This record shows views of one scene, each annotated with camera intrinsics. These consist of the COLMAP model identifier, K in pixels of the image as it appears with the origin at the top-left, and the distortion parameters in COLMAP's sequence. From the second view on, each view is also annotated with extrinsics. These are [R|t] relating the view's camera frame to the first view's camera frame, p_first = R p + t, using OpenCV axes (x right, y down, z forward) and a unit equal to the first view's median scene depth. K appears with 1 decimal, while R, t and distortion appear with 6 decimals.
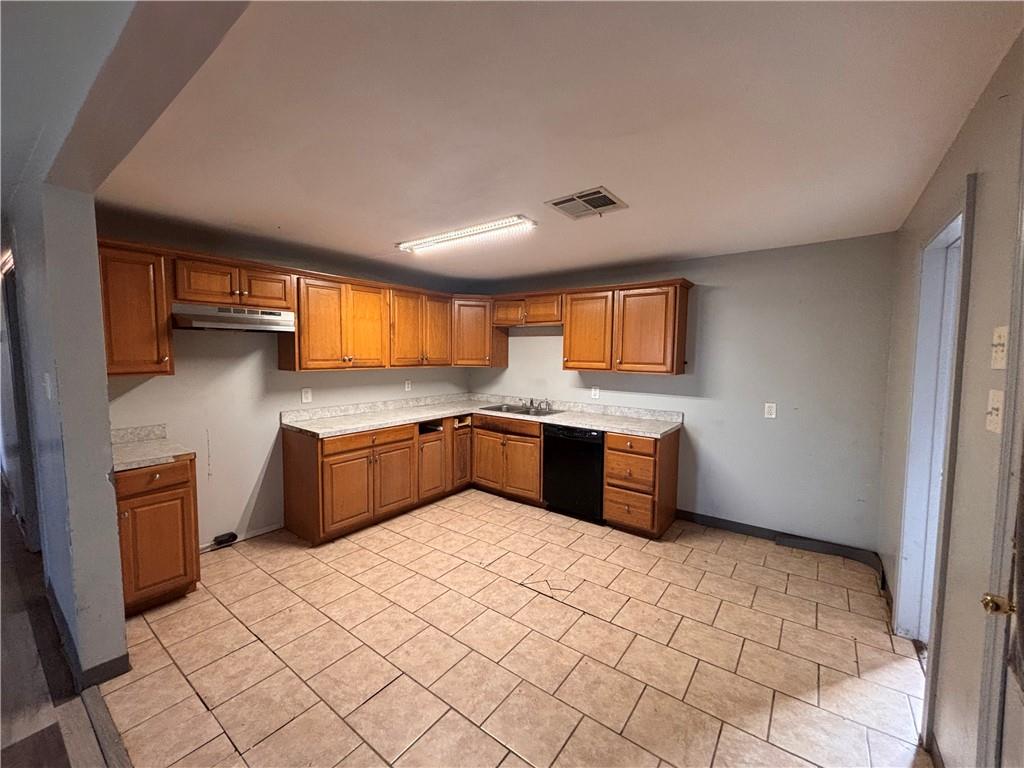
lens RADIAL K [[411.2, 0, 512.0], [0, 411.2, 384.0], [0, 0, 1]] dist [0.000191, -0.000152]
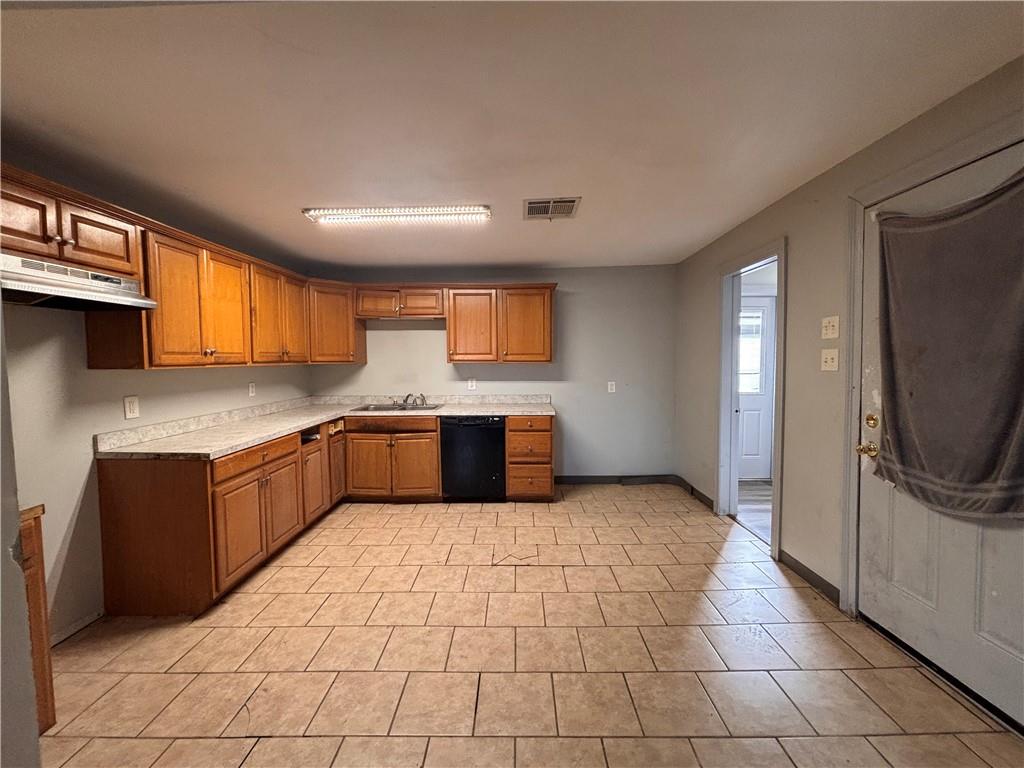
lens RADIAL K [[411.2, 0, 512.0], [0, 411.2, 384.0], [0, 0, 1]] dist [0.000191, -0.000152]
pose [[0.809634, -0.054279, 0.584420, -0.410971], [0.061982, 0.998054, 0.006828, 0.024866], [-0.583653, 0.030695, 0.811423, 0.100353]]
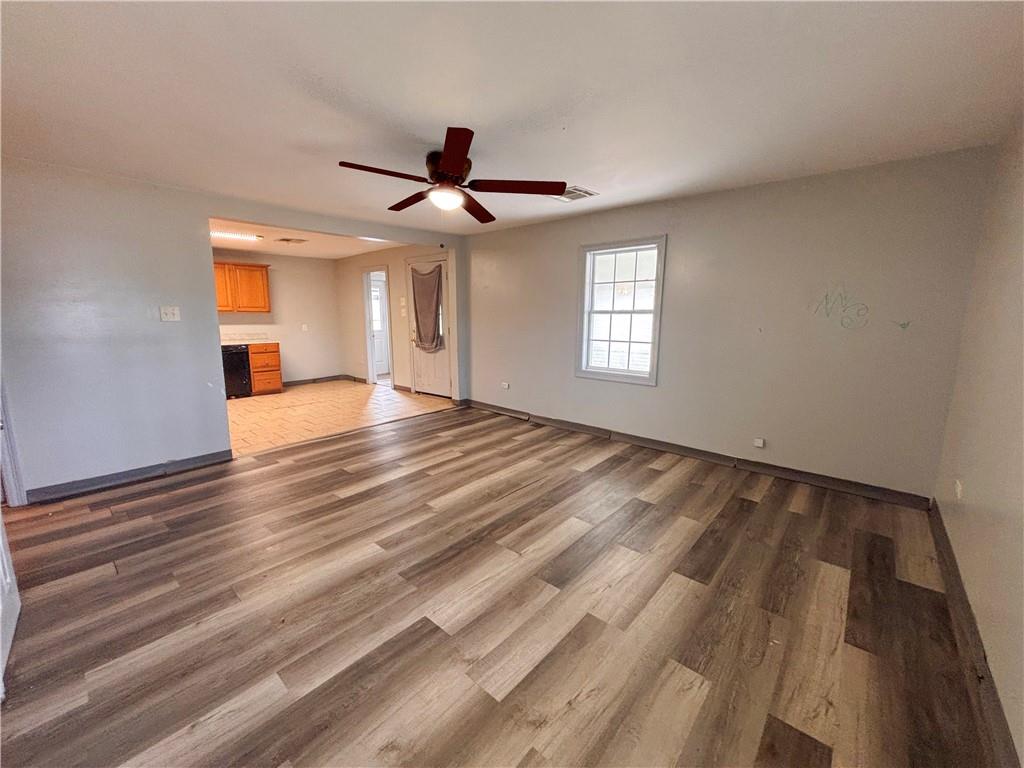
lens RADIAL K [[411.2, 0, 512.0], [0, 411.2, 384.0], [0, 0, 1]] dist [0.000191, -0.000152]
pose [[0.081807, -0.178182, 0.980591, -1.569597], [0.067767, 0.982606, 0.172894, 0.053267], [-0.994342, 0.052308, 0.092459, -0.348475]]
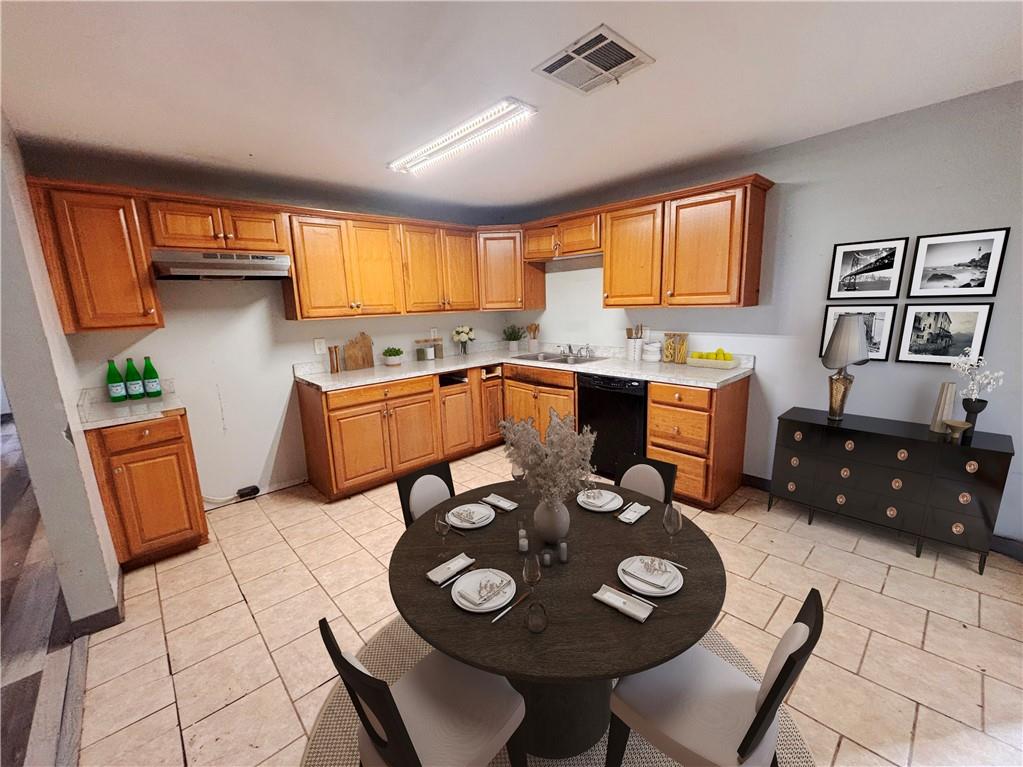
lens RADIAL K [[421.2, 0, 509.6], [0, 421.2, 384.0], [0, 0, 1]] dist [-0.000081, -0.000261]
pose [[0.982431, -0.010307, -0.186340, 0.114789], [0.032299, 0.992797, 0.115373, 0.016168], [0.183809, -0.119364, 0.975688, 0.134363]]
